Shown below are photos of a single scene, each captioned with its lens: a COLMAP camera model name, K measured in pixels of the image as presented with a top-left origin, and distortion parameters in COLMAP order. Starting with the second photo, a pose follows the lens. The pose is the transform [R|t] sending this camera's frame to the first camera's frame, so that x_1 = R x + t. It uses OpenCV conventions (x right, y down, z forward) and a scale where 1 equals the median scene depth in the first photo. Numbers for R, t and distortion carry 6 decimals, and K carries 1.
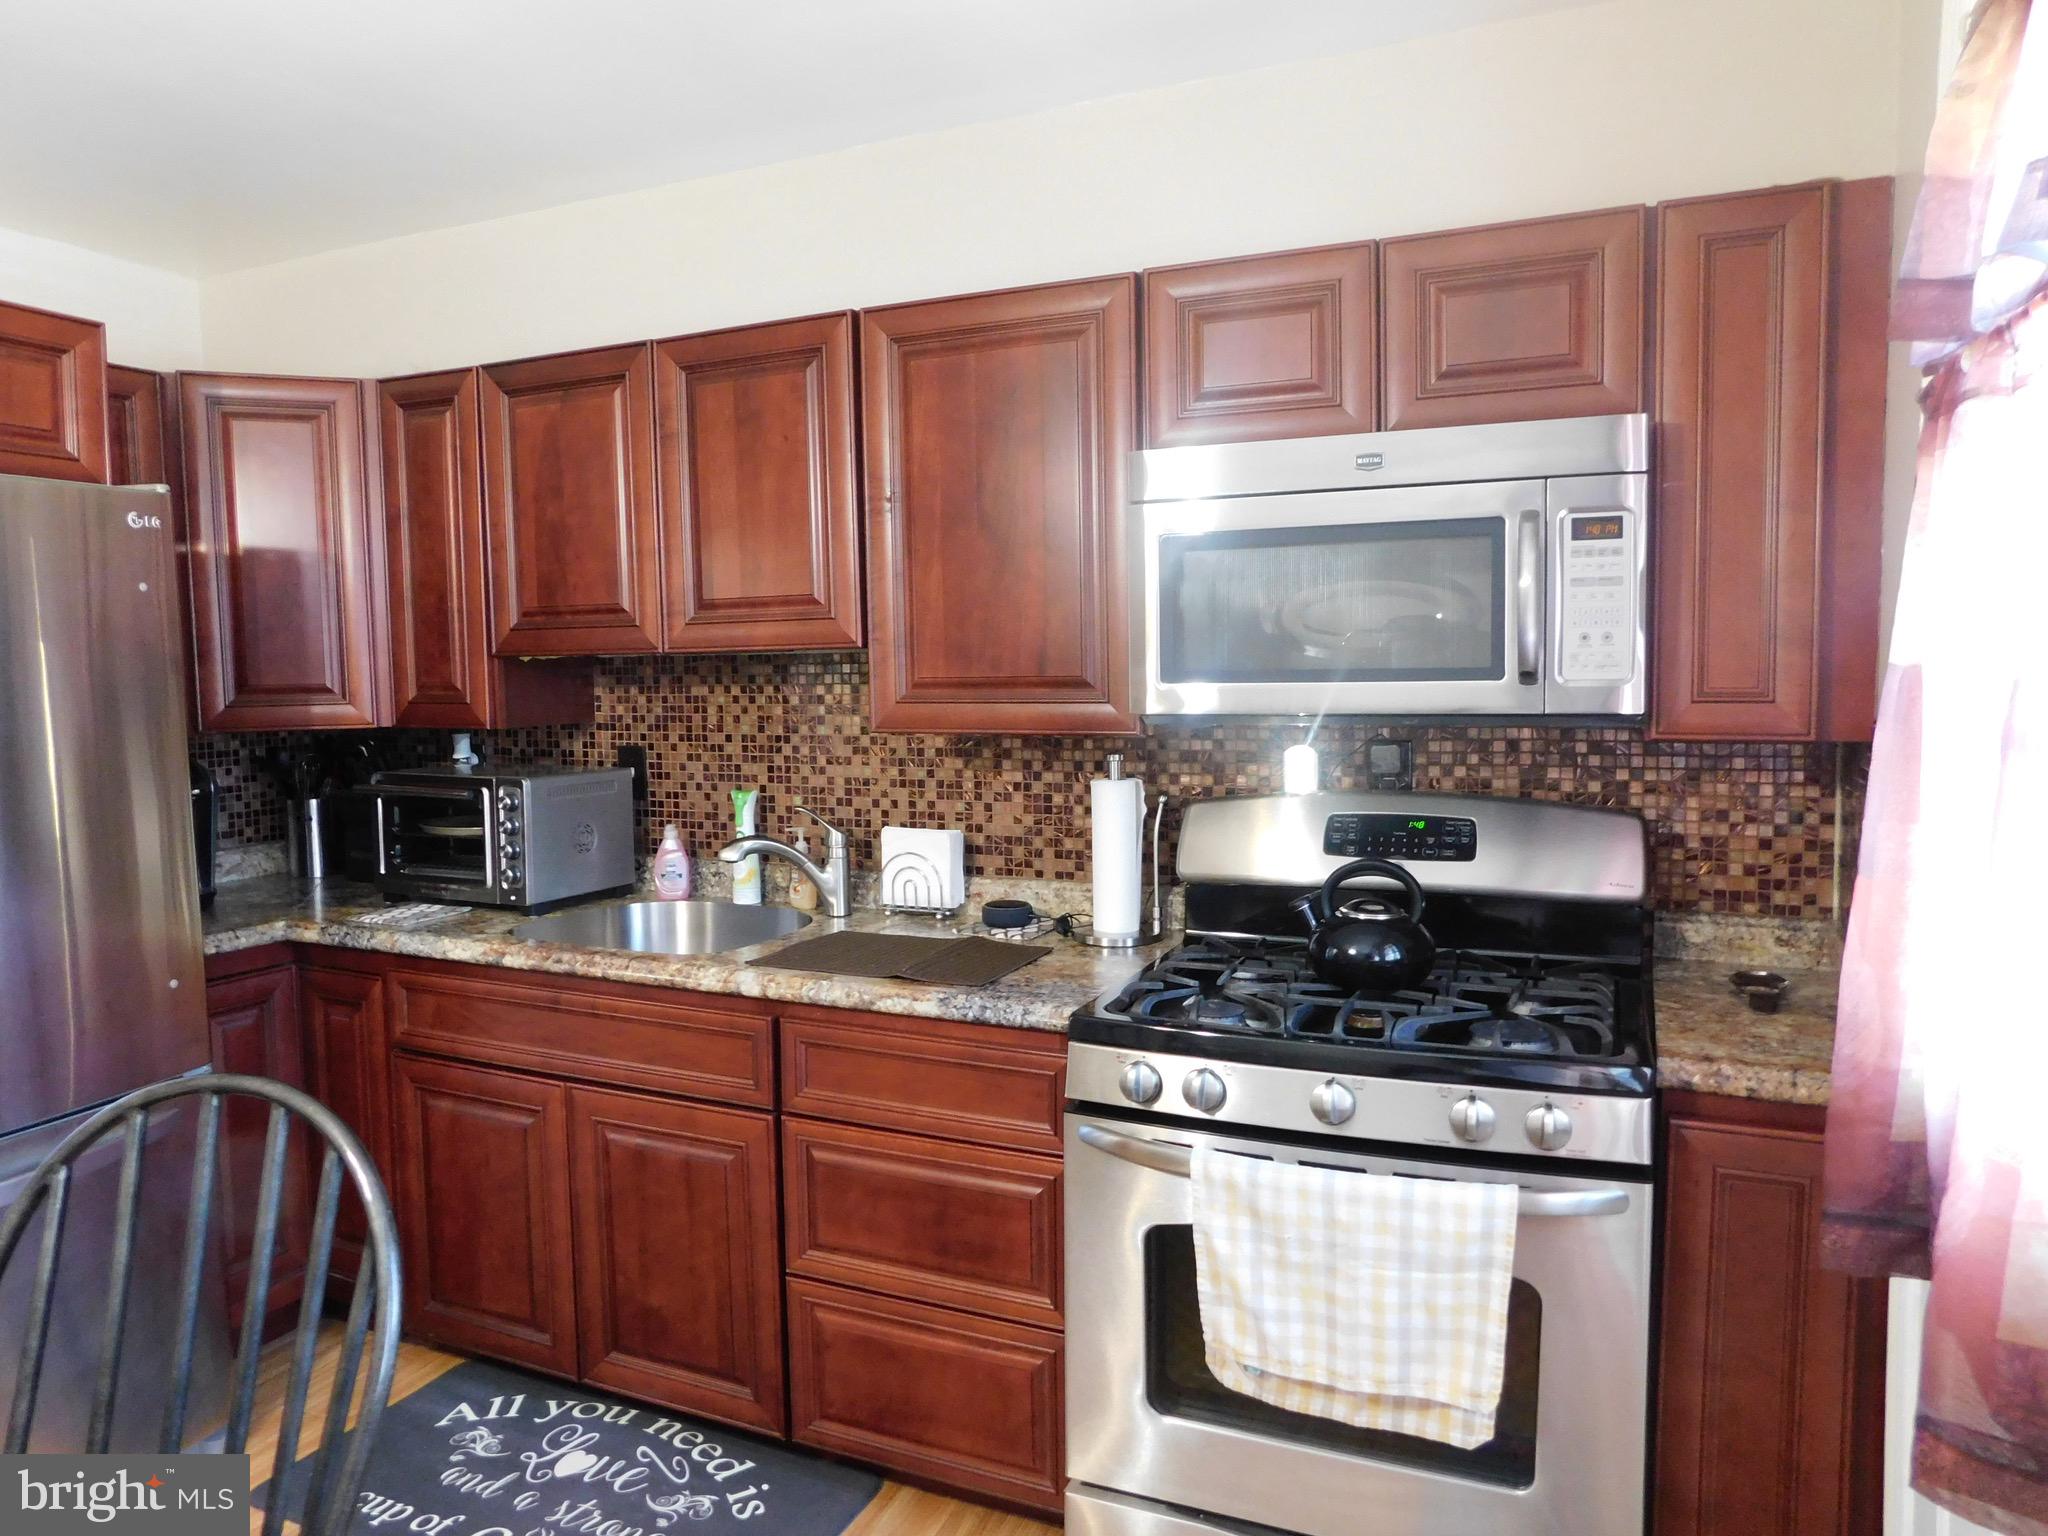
lens RADIAL K [[1349.1, 0, 1027.1], [0, 1349.1, 771.4], [0, 0, 1]] dist [-0.072271, 0.060579]
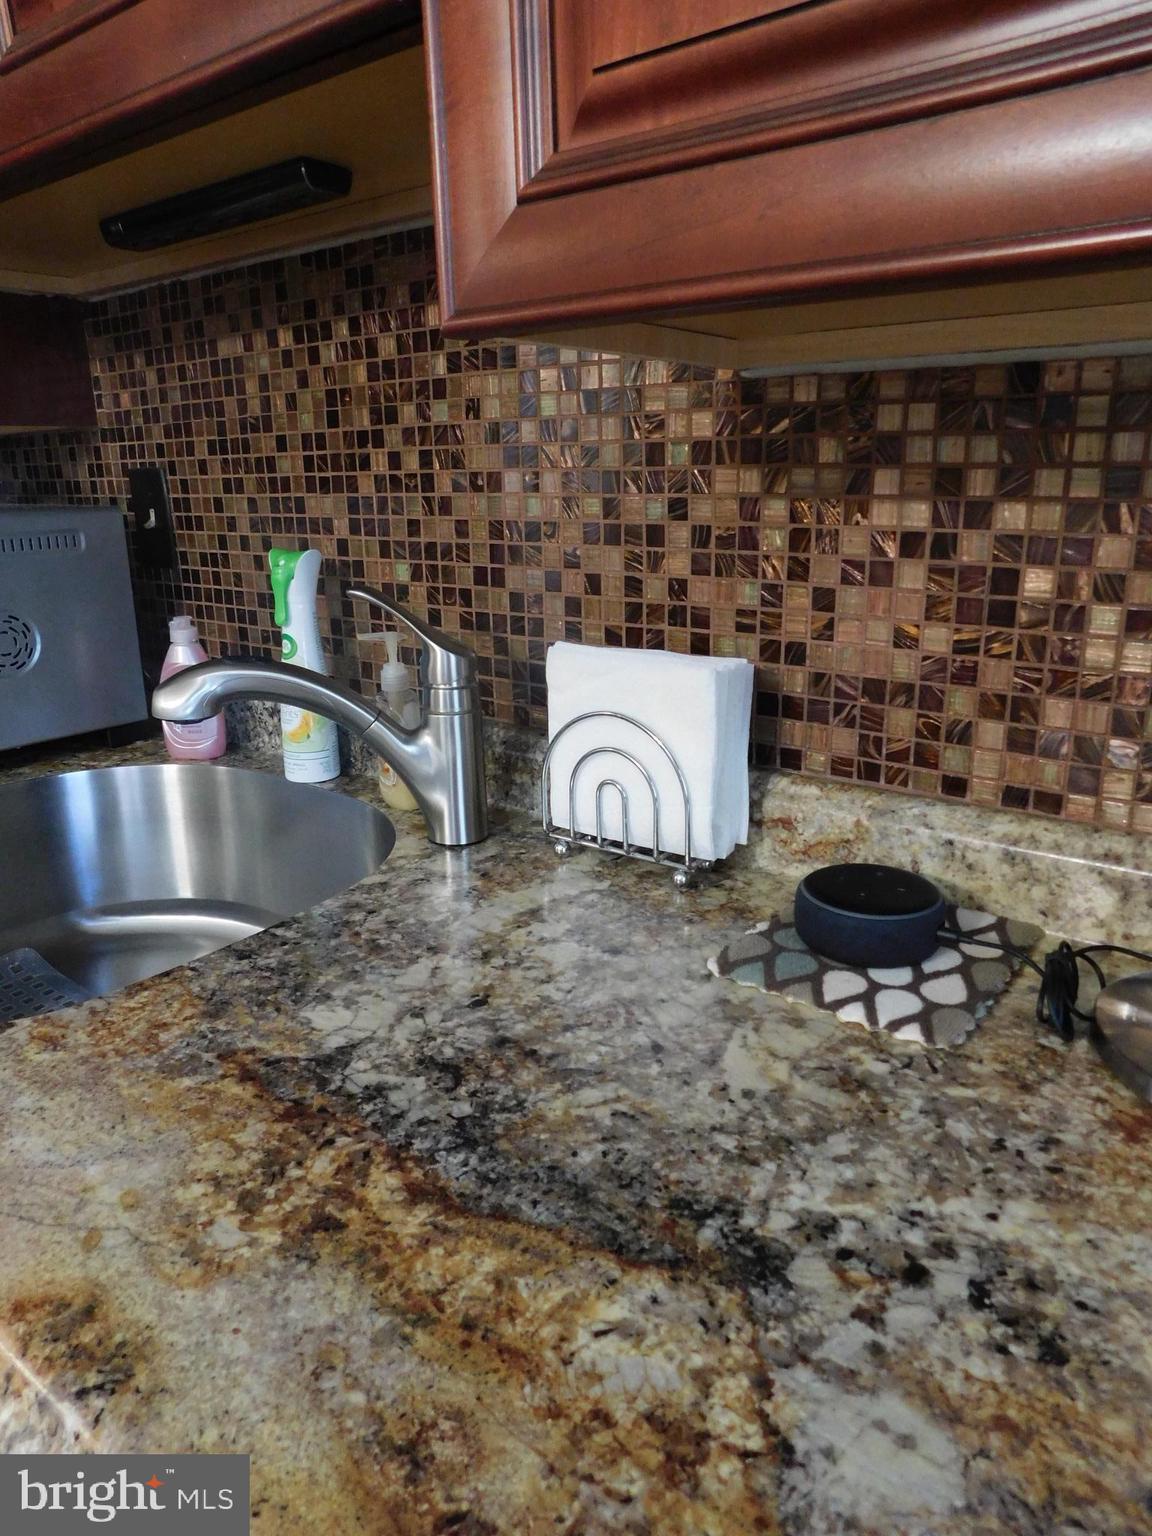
lens RADIAL K [[1011.8, 0, 561.8], [0, 1011.8, 772.4], [0, 0, 1]] dist [-0.072271, 0.060579]
pose [[0.972660, 0.061252, -0.224010, -0.034019], [-0.011439, 0.976056, 0.217217, 0.013514], [0.231951, -0.208716, 0.950072, 0.701977]]
